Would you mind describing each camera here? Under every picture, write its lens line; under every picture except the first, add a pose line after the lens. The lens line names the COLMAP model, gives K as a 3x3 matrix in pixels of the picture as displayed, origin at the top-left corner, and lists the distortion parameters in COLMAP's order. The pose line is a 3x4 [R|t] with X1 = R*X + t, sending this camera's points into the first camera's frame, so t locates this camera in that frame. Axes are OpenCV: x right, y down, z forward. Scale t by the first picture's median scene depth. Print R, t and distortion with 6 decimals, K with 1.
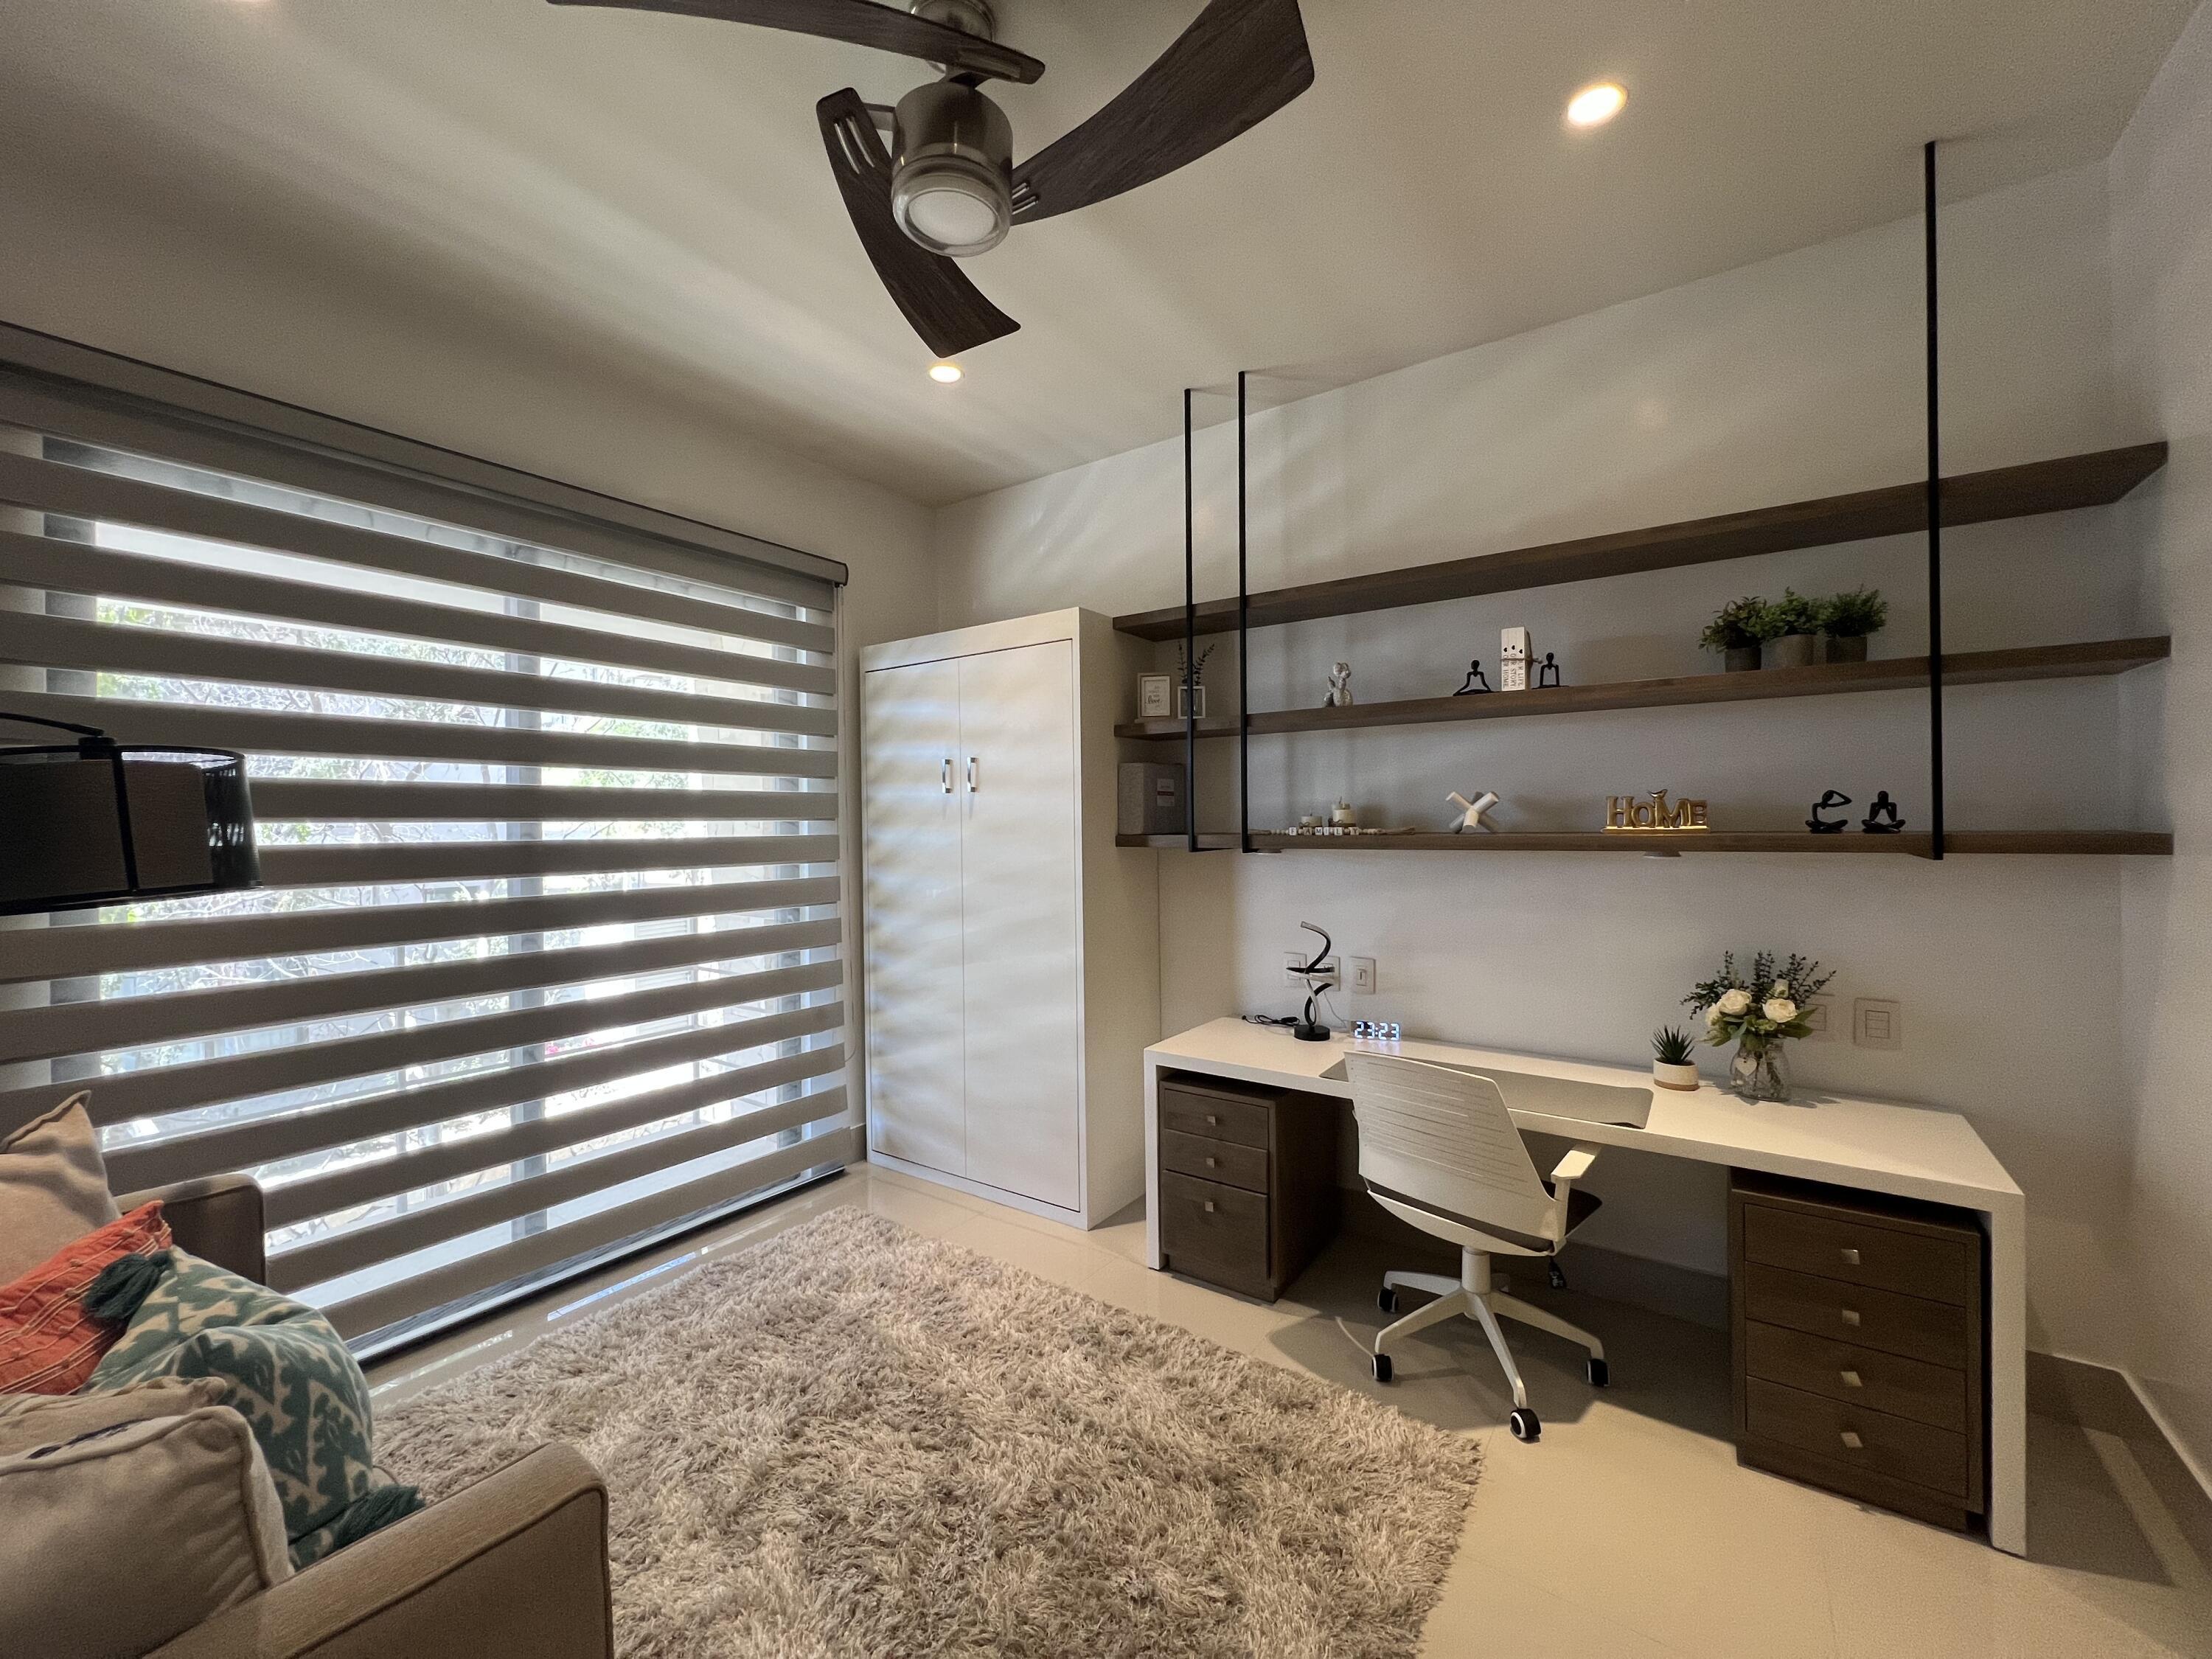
lens RADIAL K [[886.1, 0, 1099.8], [0, 886.1, 822.4], [0, 0, 1]] dist [-0.001005, 0.000447]
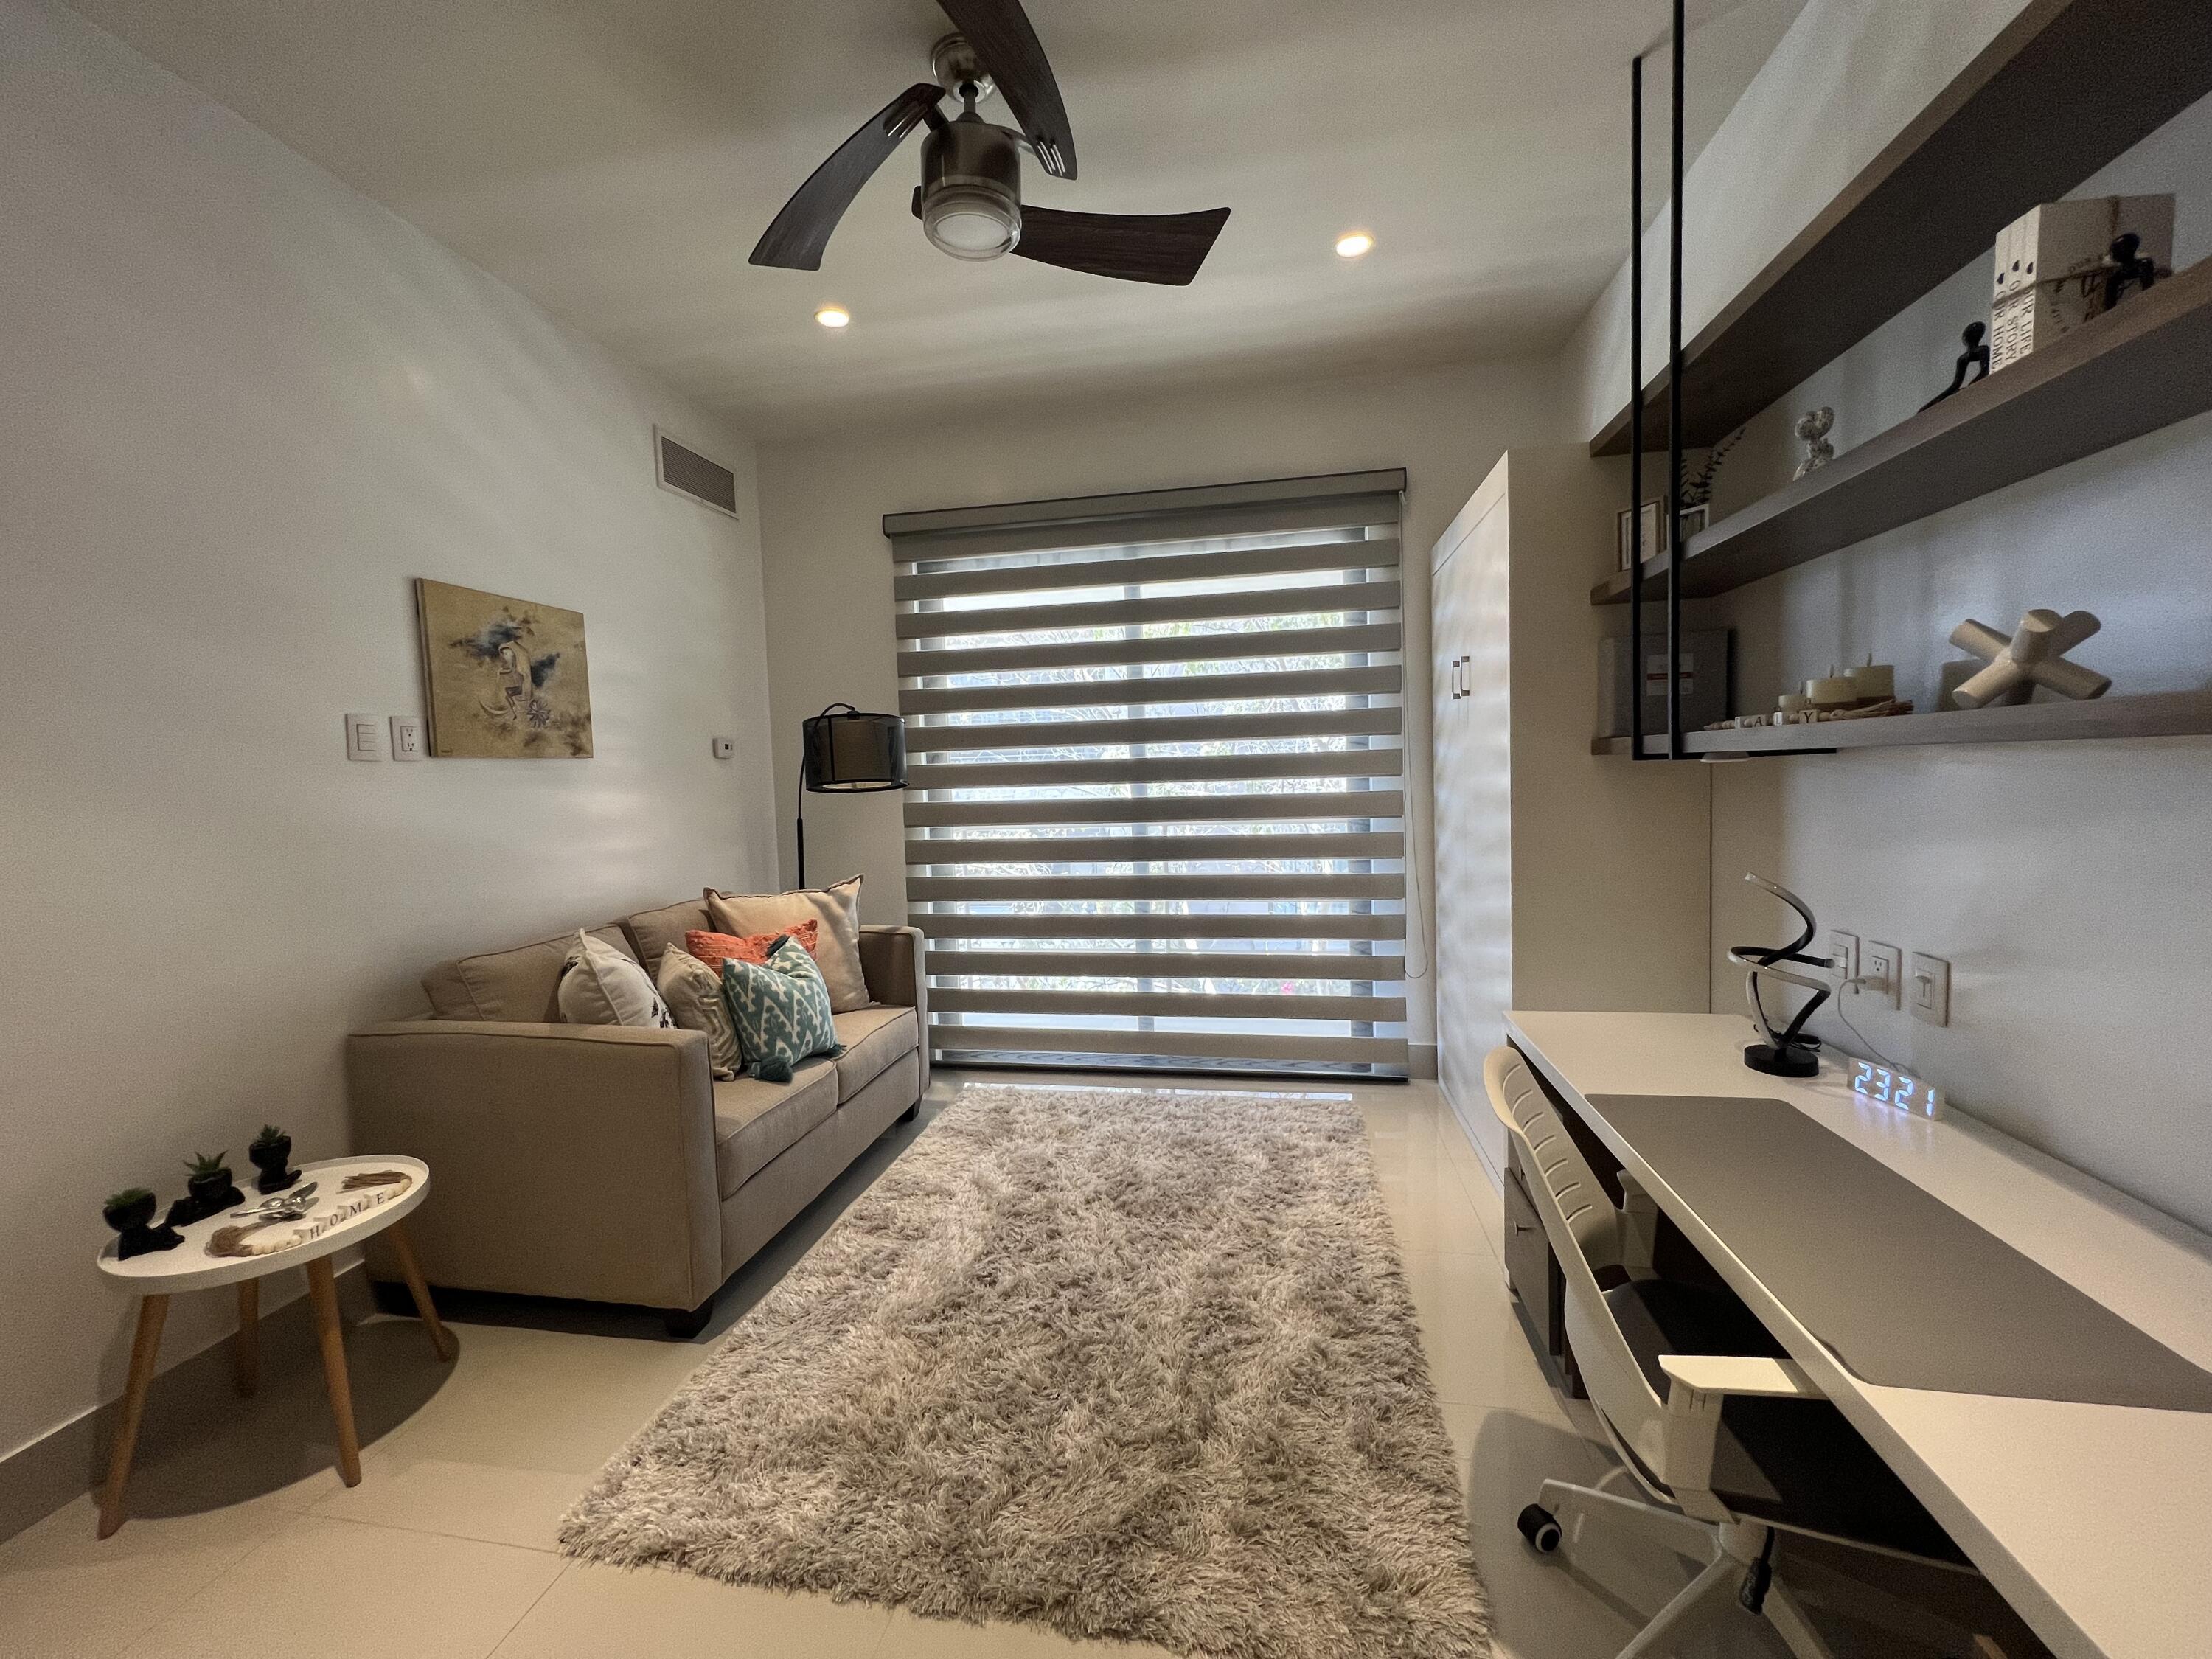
lens RADIAL K [[886.1, 0, 1113.6], [0, 886.1, 819.4], [0, 0, 1]] dist [-0.001005, 0.000447]
pose [[0.414660, 0.046526, -0.908786, 0.773102], [0.029269, 0.997493, 0.064422, 0.032089], [0.909505, -0.053313, 0.412259, 0.465290]]
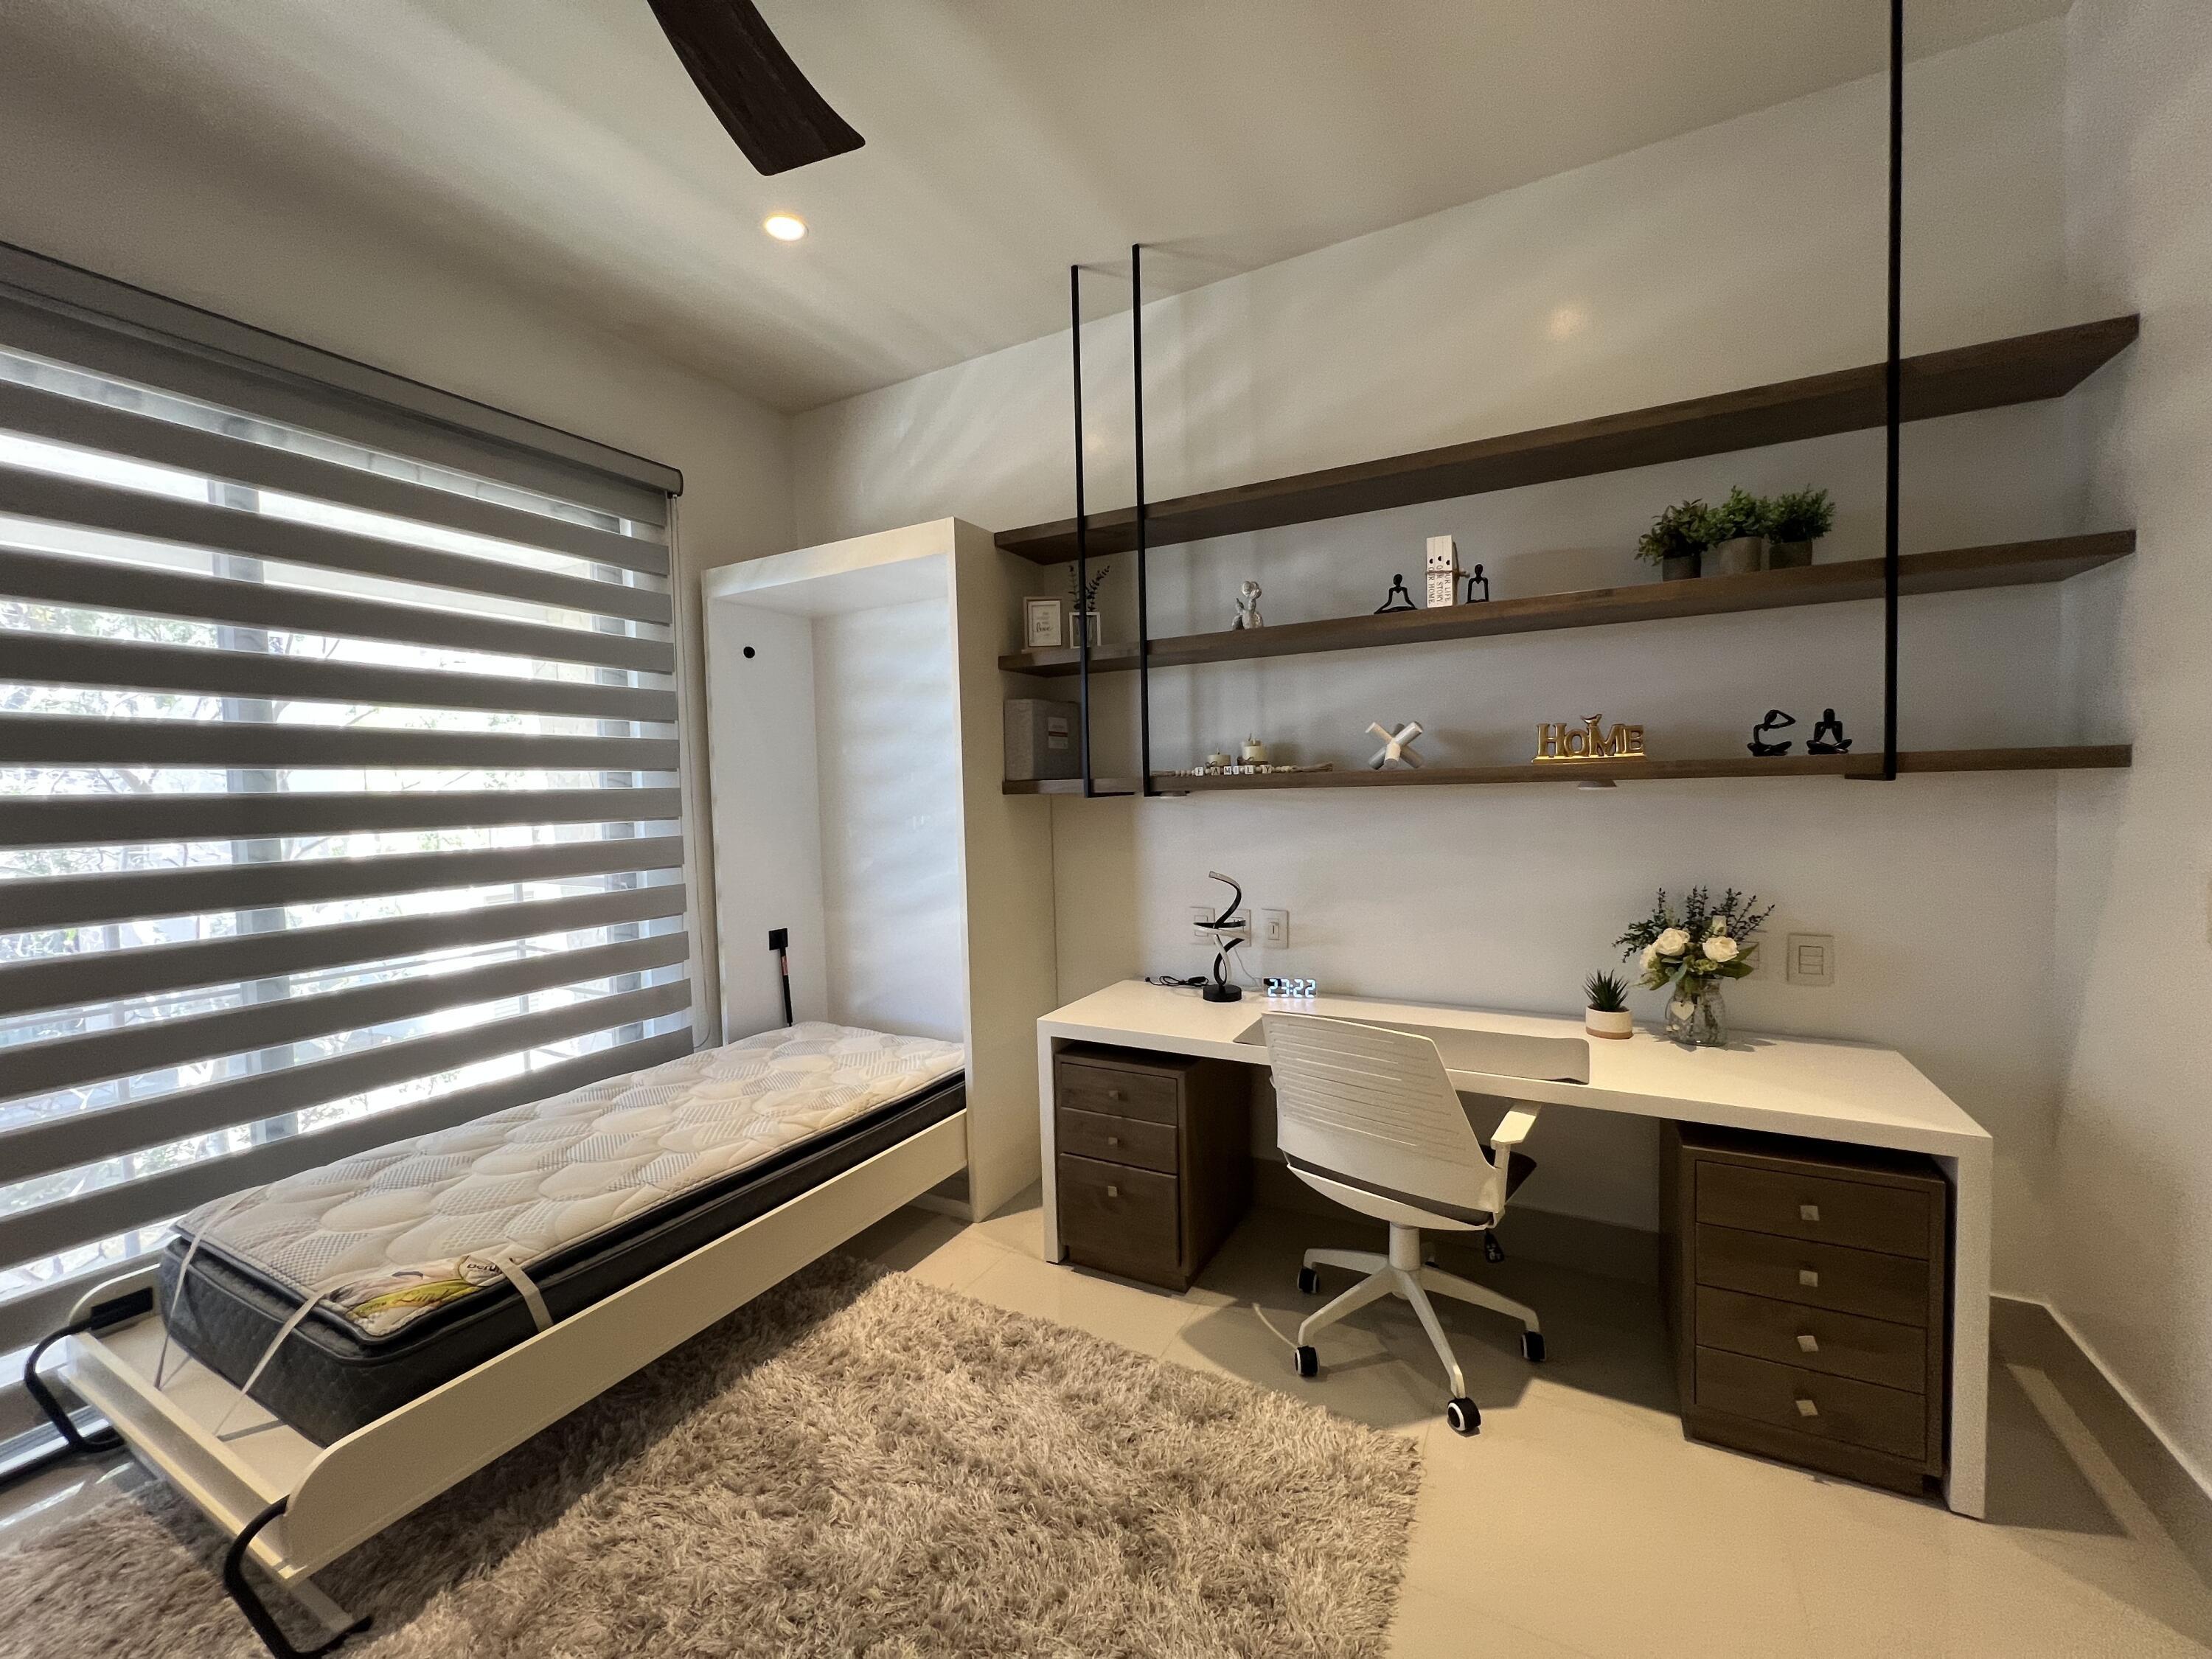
lens RADIAL K [[886.1, 0, 1099.3], [0, 886.1, 822.2], [0, 0, 1]] dist [-0.001005, 0.000447]
pose [[0.993524, -0.018718, 0.112070, 0.020540], [0.014573, 0.999183, 0.037690, 0.034516], [-0.112684, -0.035812, 0.992985, 0.154534]]
